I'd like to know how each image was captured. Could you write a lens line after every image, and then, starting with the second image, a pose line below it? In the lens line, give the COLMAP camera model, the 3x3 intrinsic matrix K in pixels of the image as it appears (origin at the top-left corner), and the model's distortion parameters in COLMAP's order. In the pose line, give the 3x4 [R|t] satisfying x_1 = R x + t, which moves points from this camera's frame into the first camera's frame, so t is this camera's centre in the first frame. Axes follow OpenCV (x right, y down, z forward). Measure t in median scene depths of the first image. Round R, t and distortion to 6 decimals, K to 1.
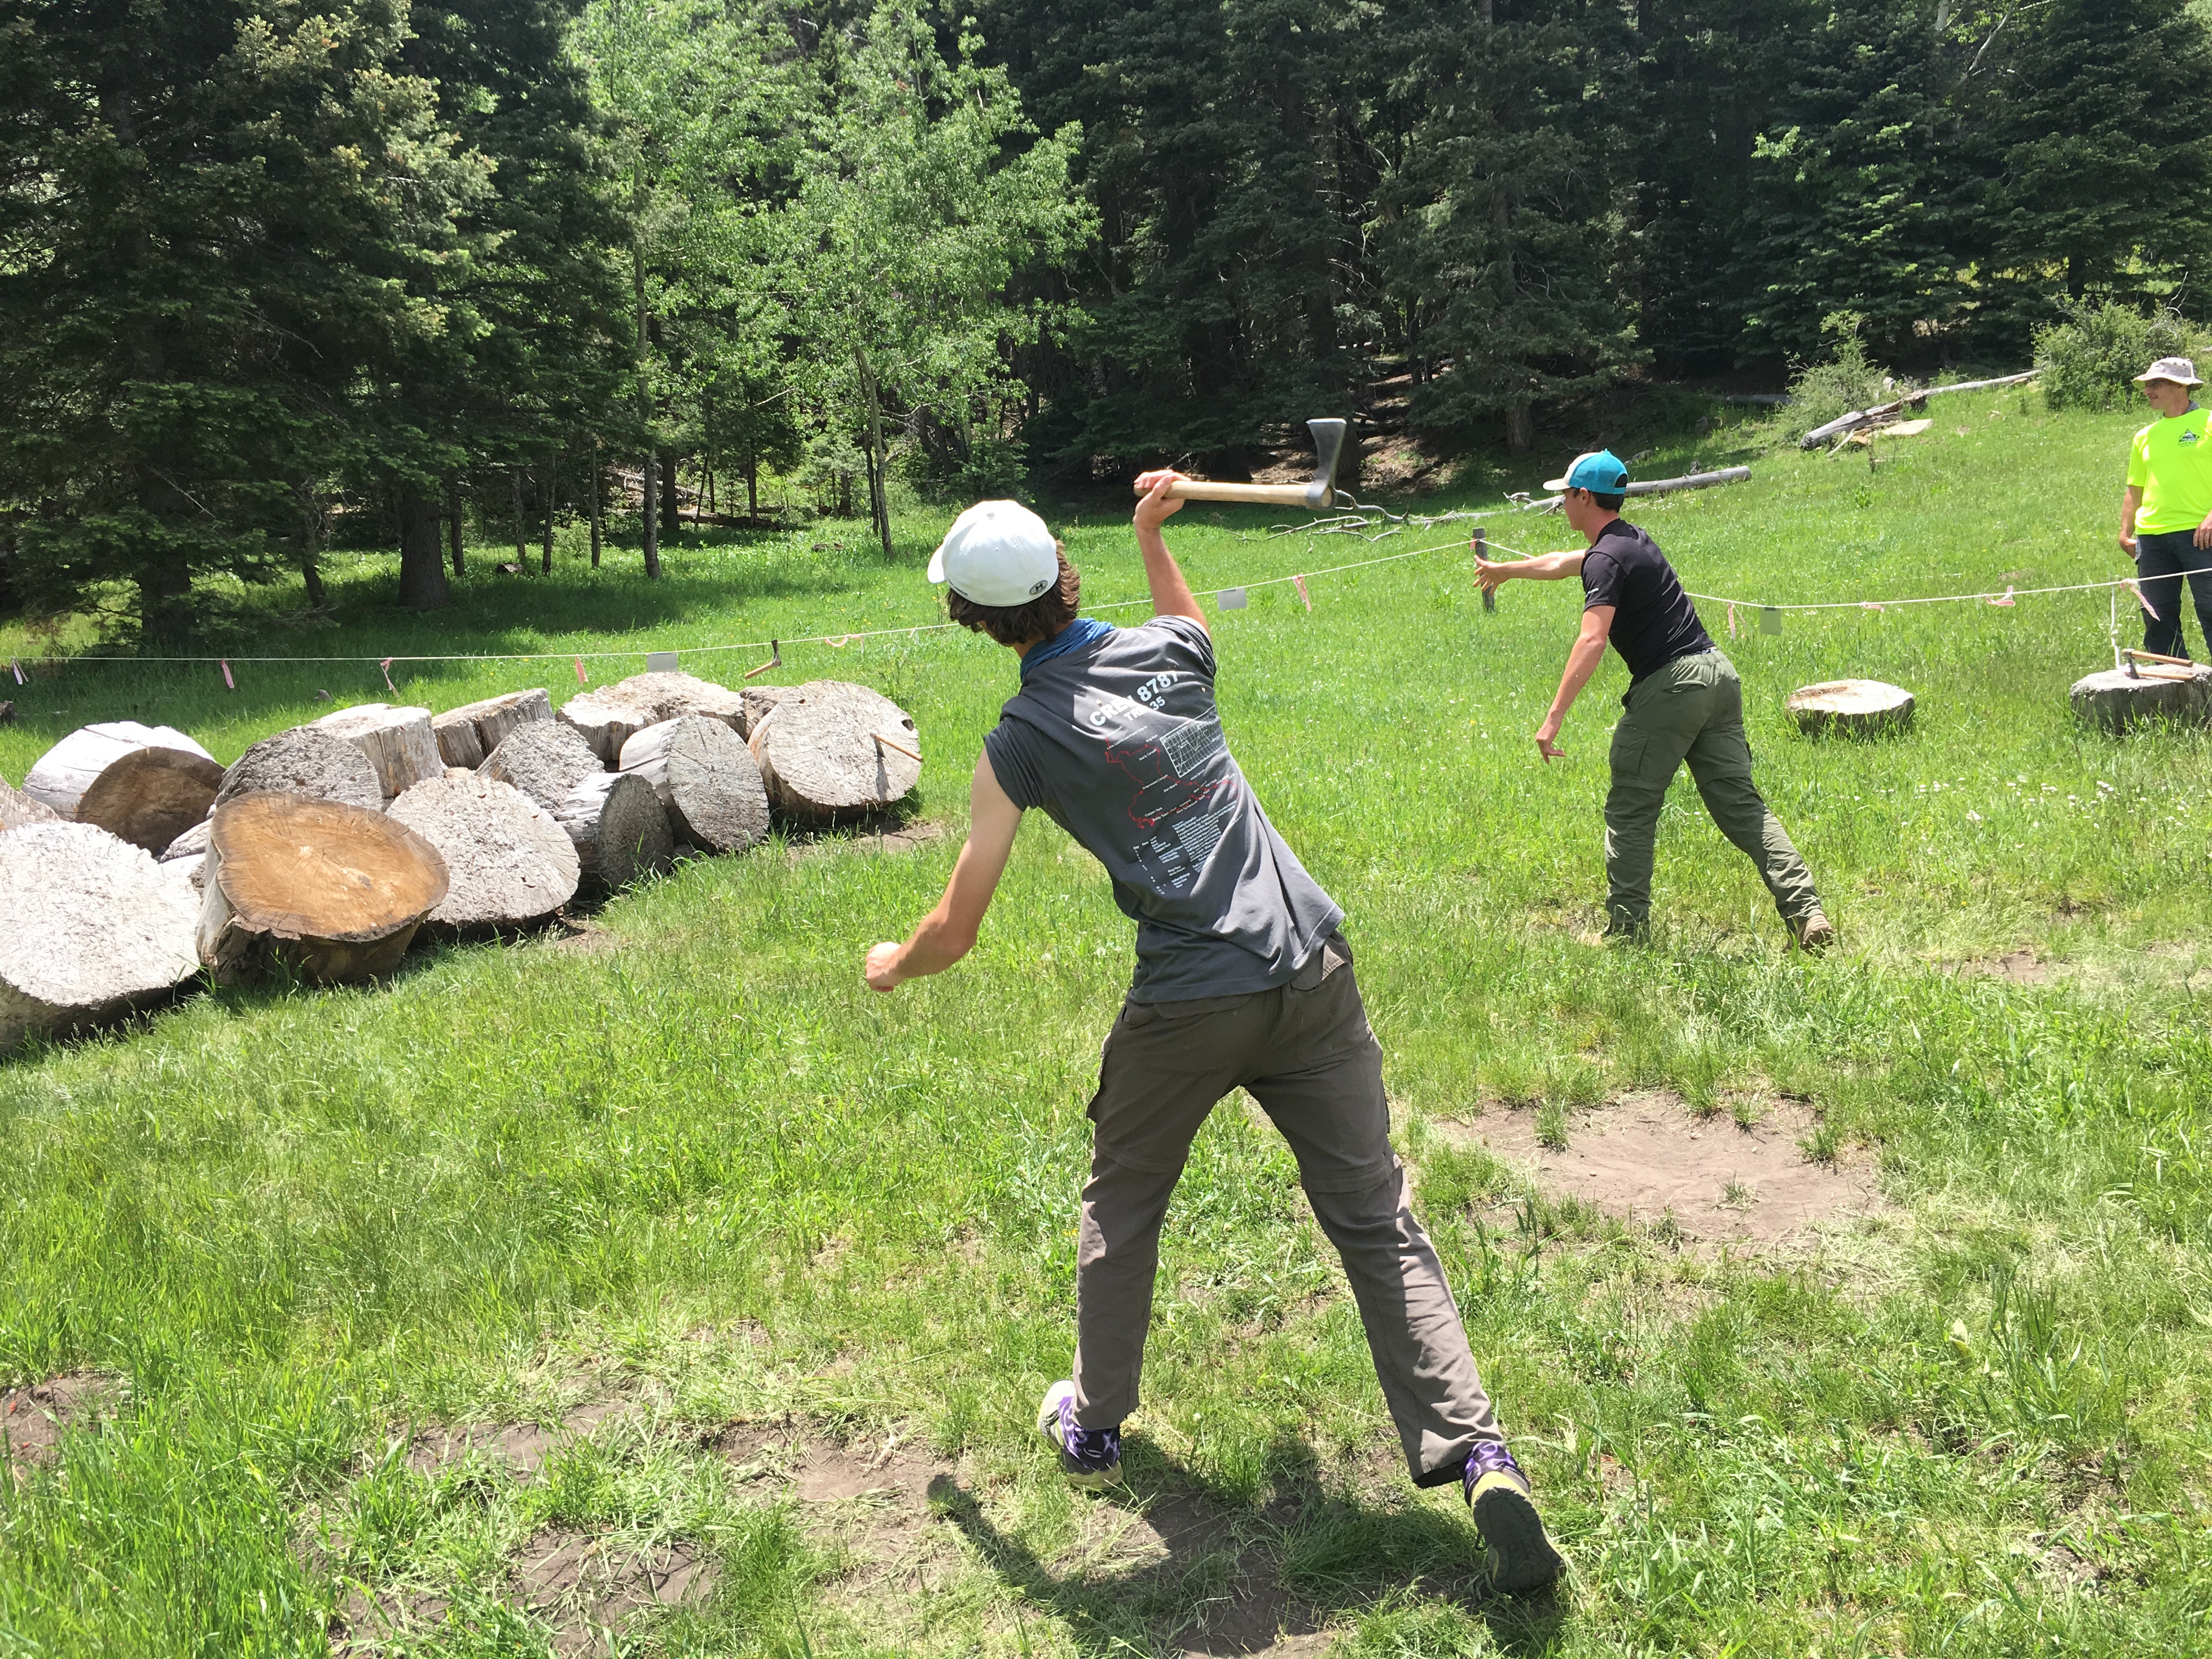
lens RADIAL K [[1854.3, 0, 1095.6], [0, 1854.3, 885.5], [0, 0, 1]] dist [0.093410, -0.132650]
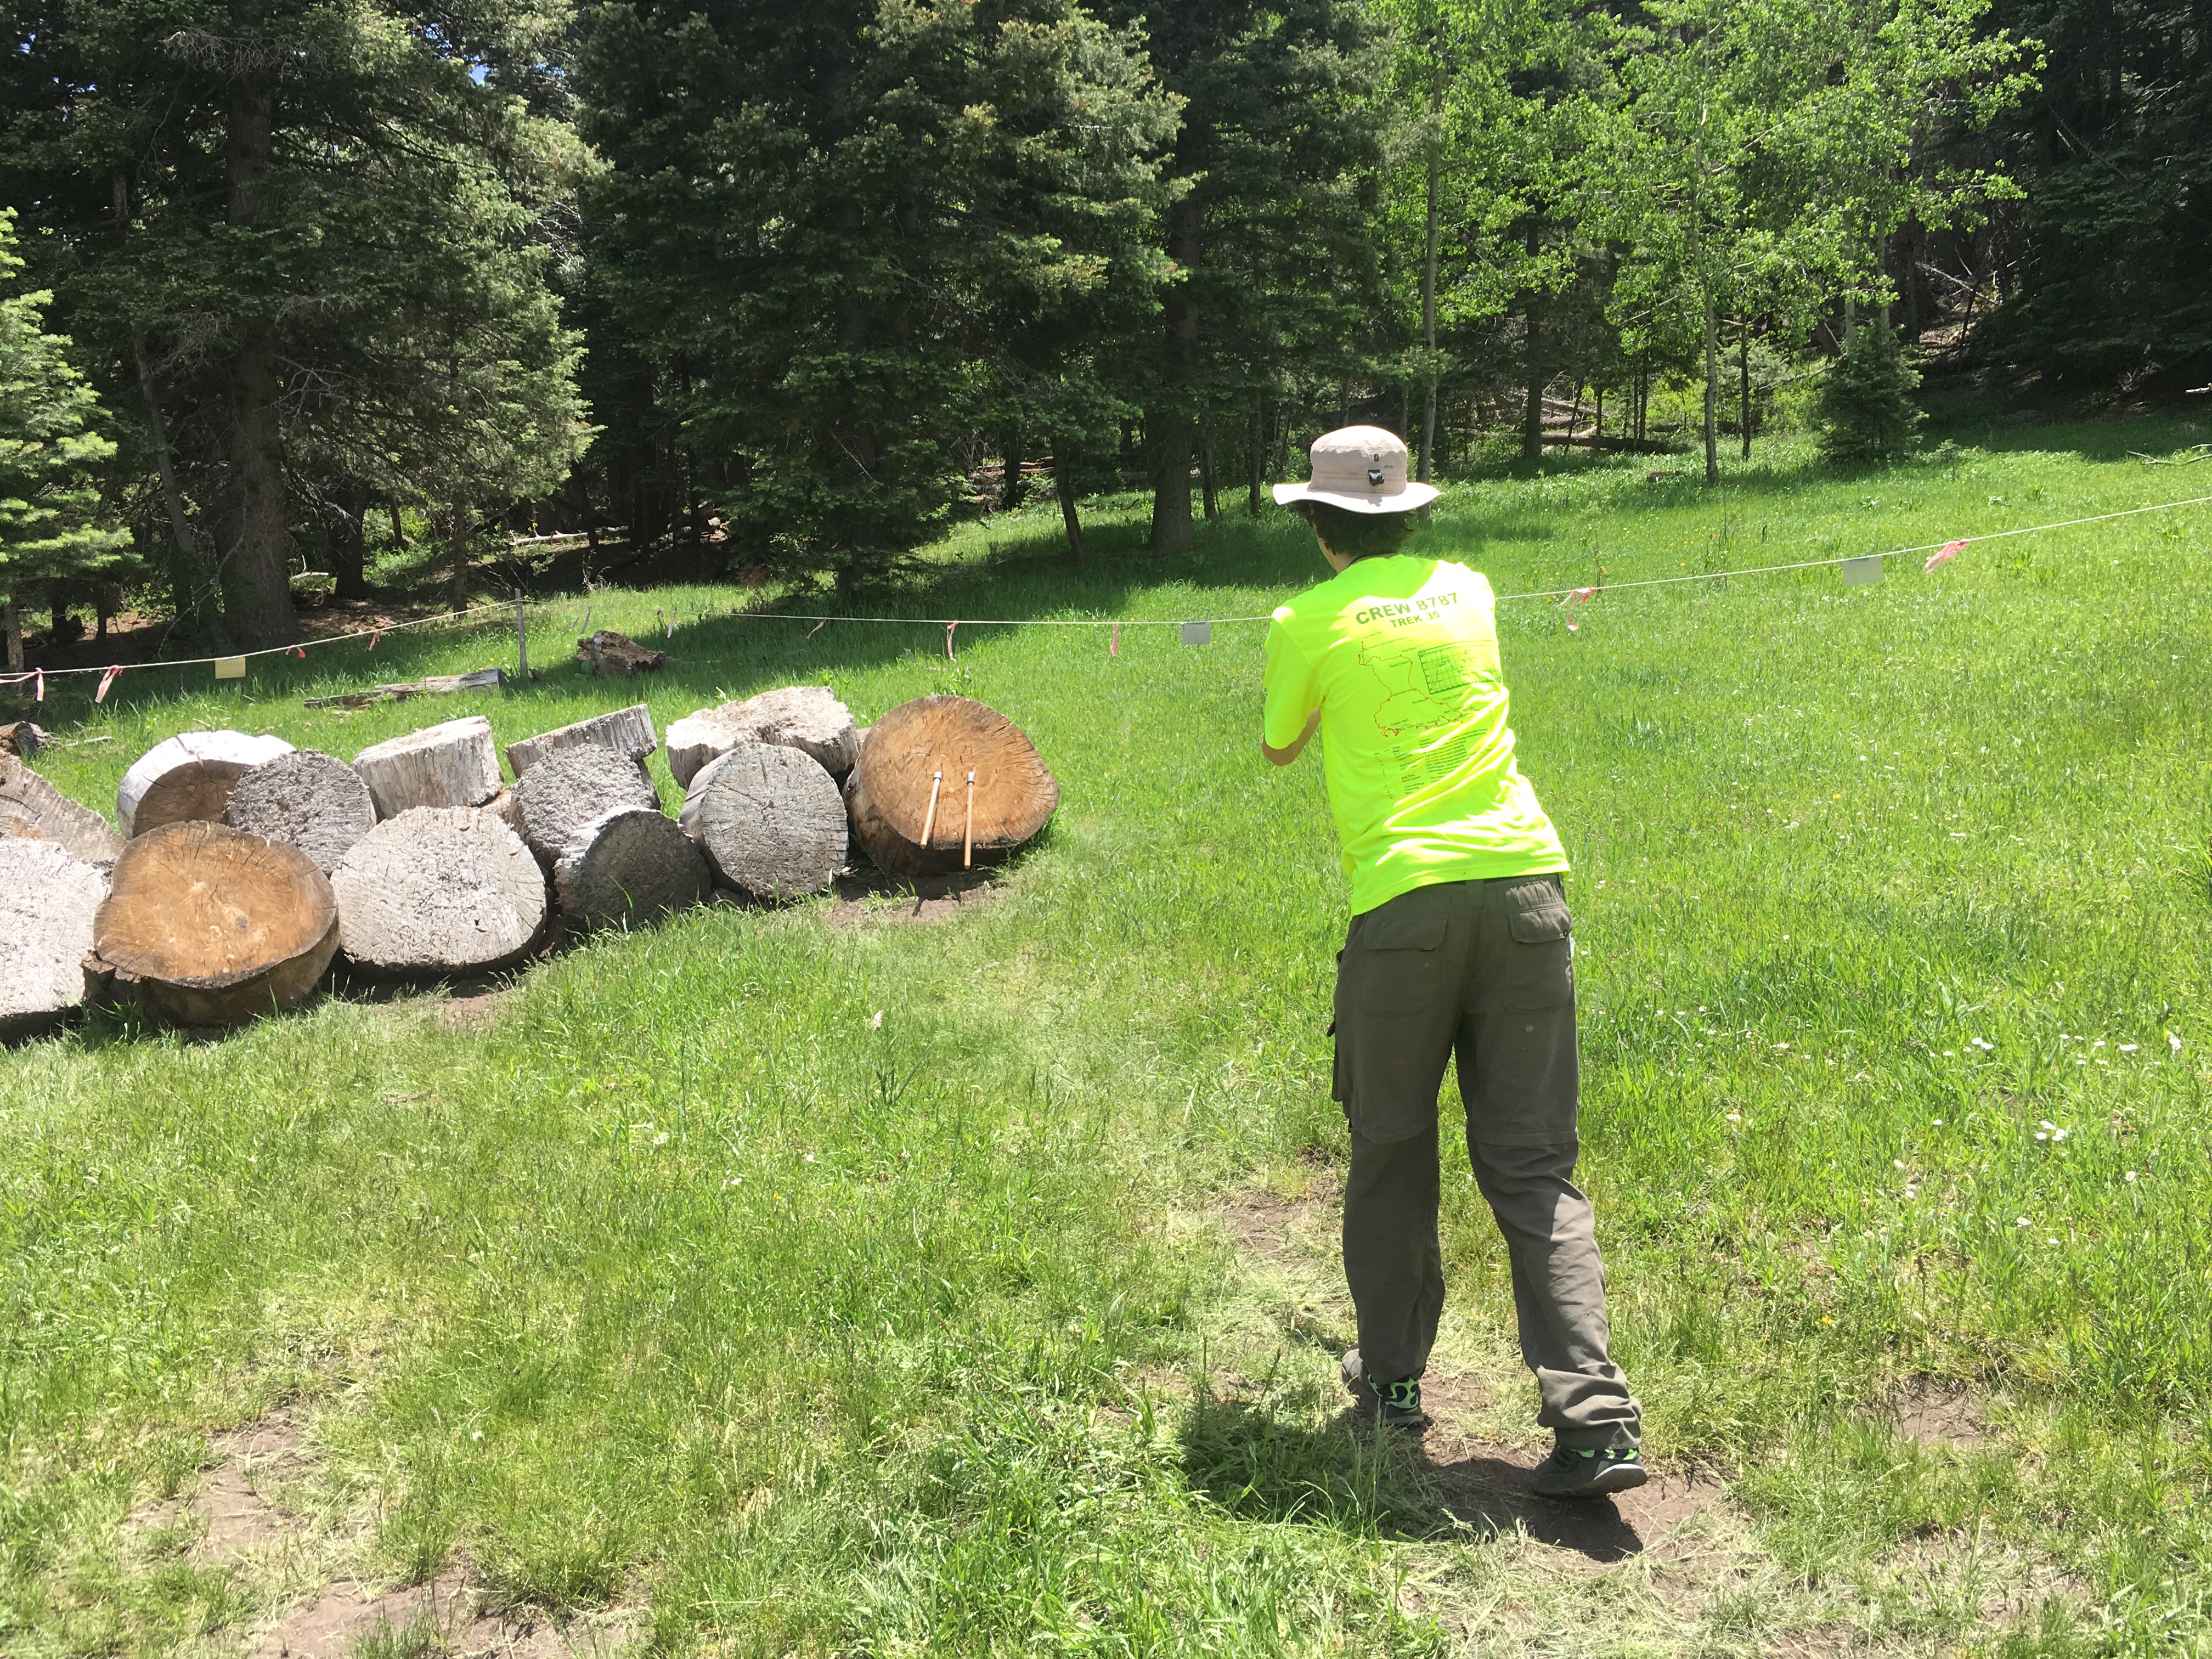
lens RADIAL K [[1882.3, 0, 1106.3], [0, 1882.3, 876.6], [0, 0, 1]] dist [0.063986, -0.120838]
pose [[0.860630, 0.095532, -0.500190, 0.256407], [-0.075235, 0.995320, 0.060650, -0.062768], [0.503643, -0.014565, 0.863789, 0.196052]]
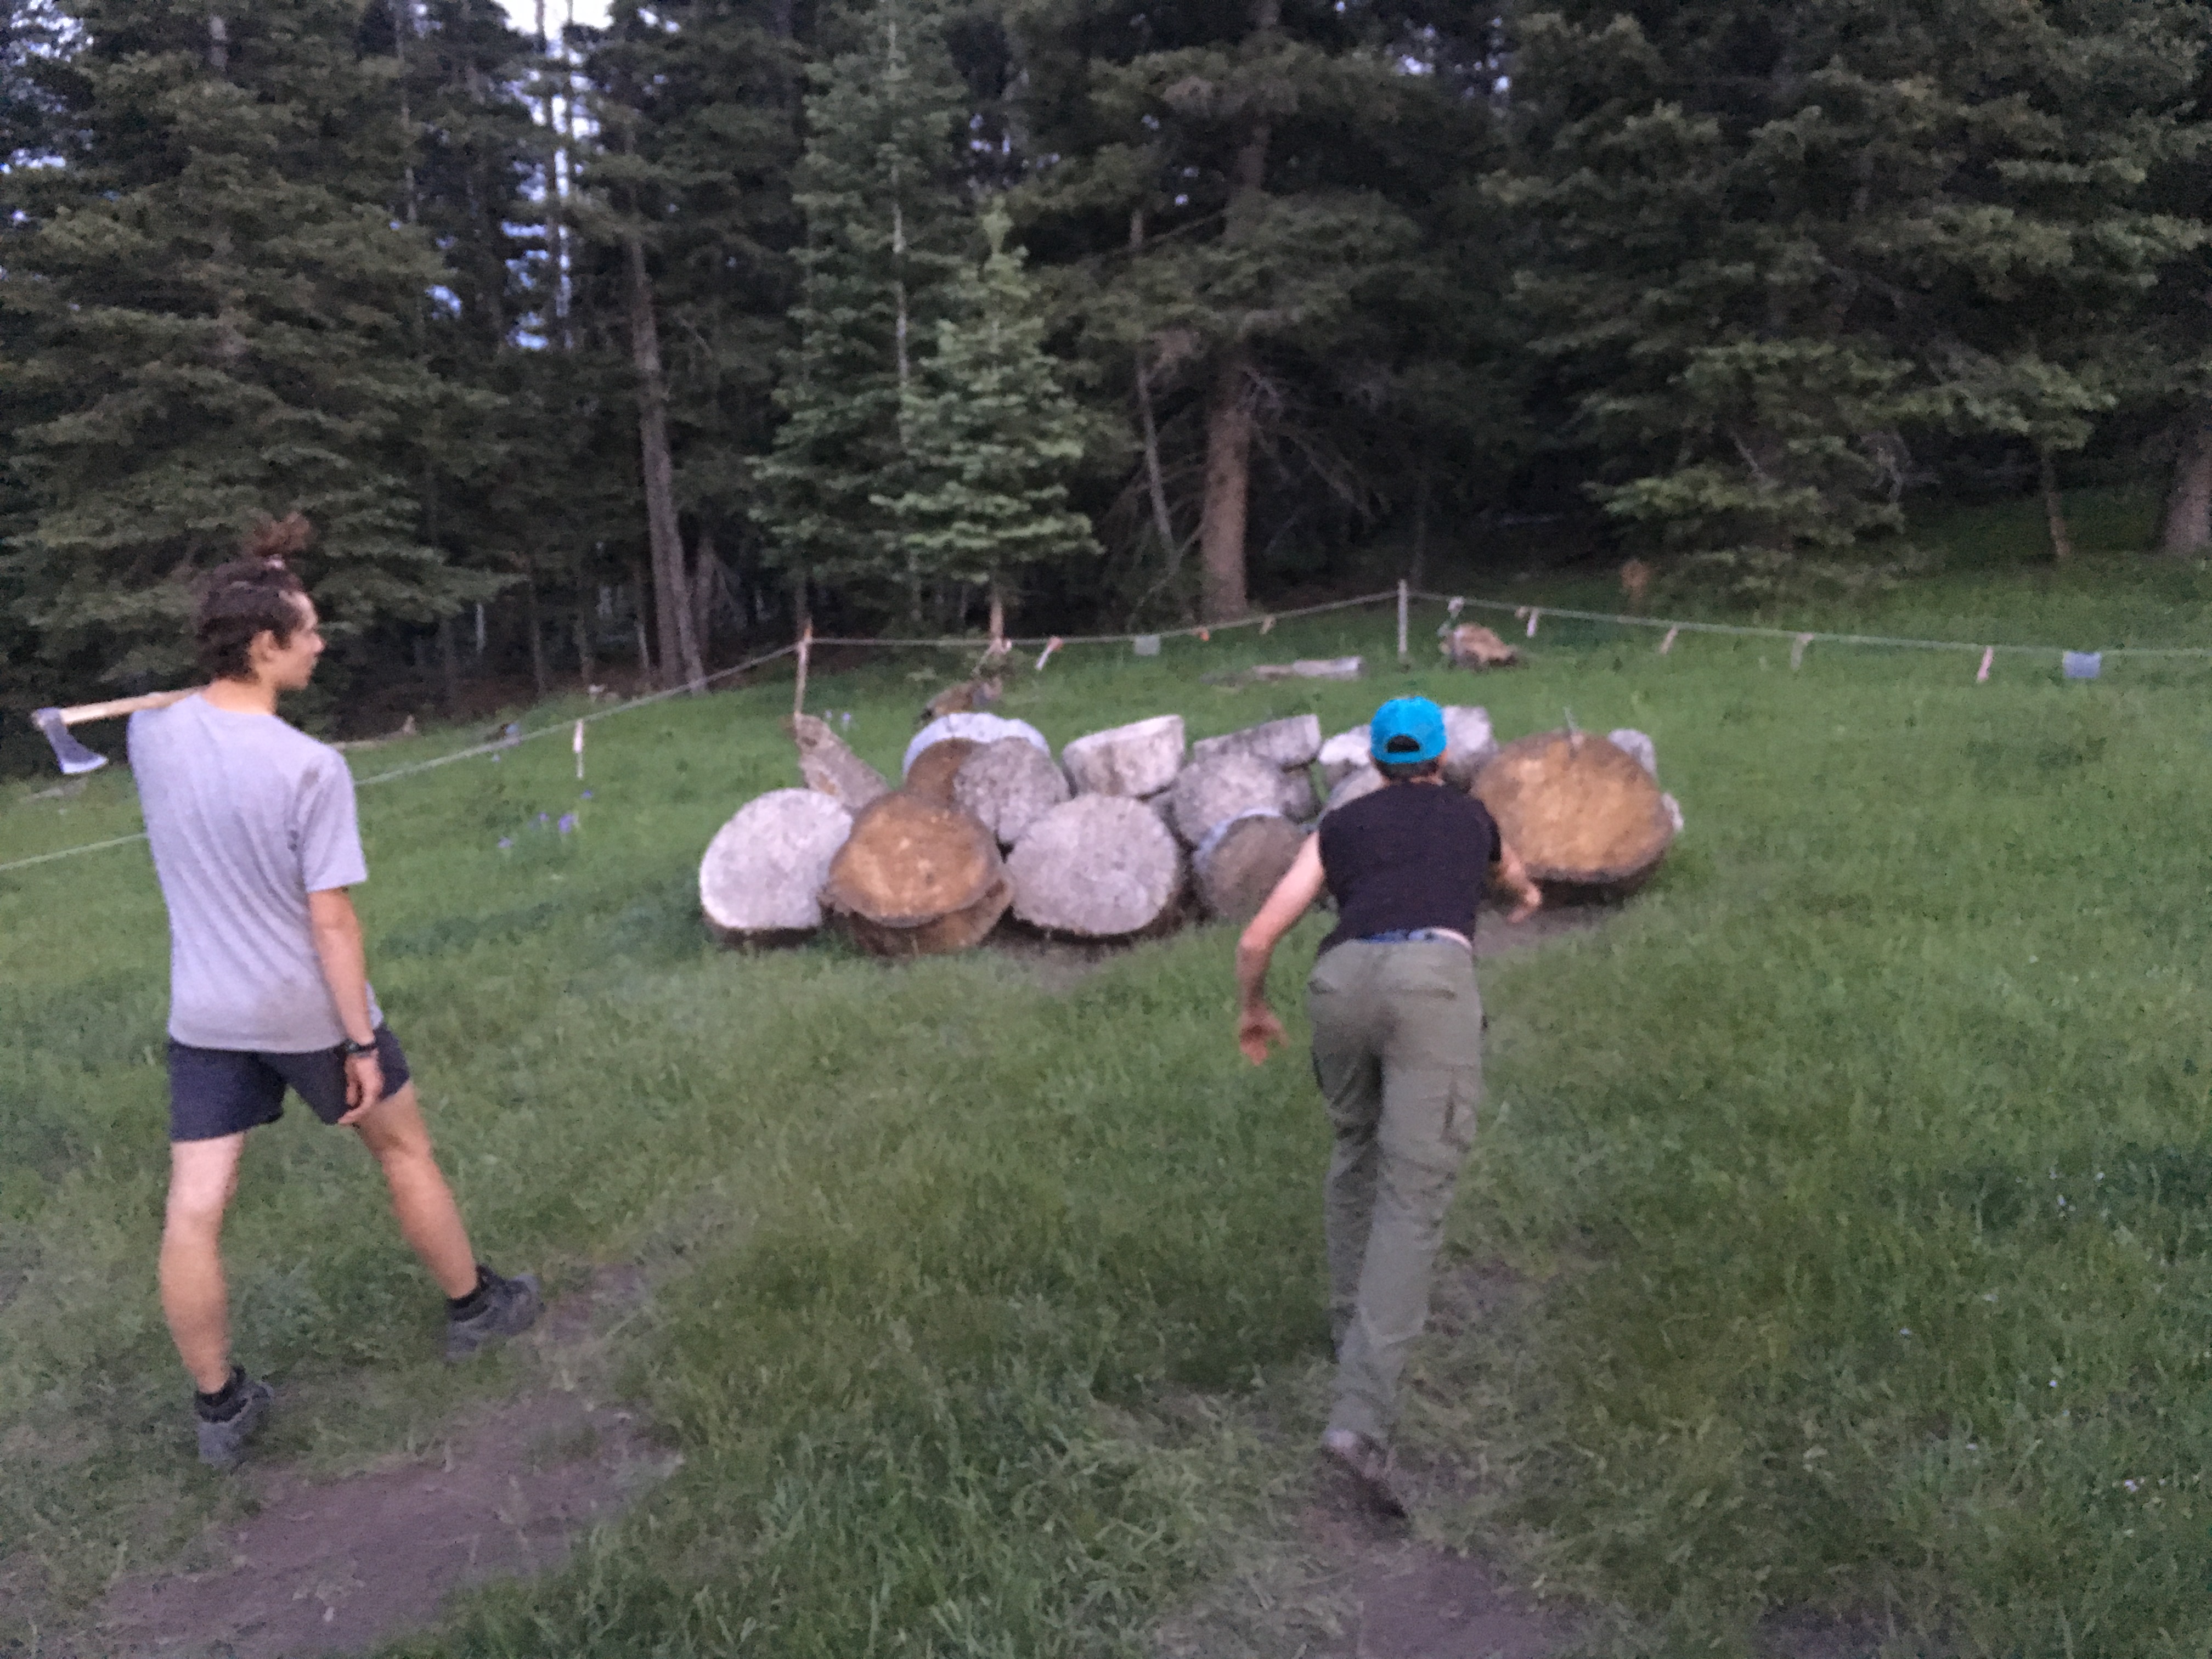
lens RADIAL K [[1882.3, 0, 1106.3], [0, 1882.3, 876.6], [0, 0, 1]] dist [0.063986, -0.120838]
pose [[0.468708, 0.187038, -0.863325, 0.366084], [-0.140328, 0.980682, 0.136277, -0.095123], [0.872136, 0.057275, 0.485900, 0.270363]]
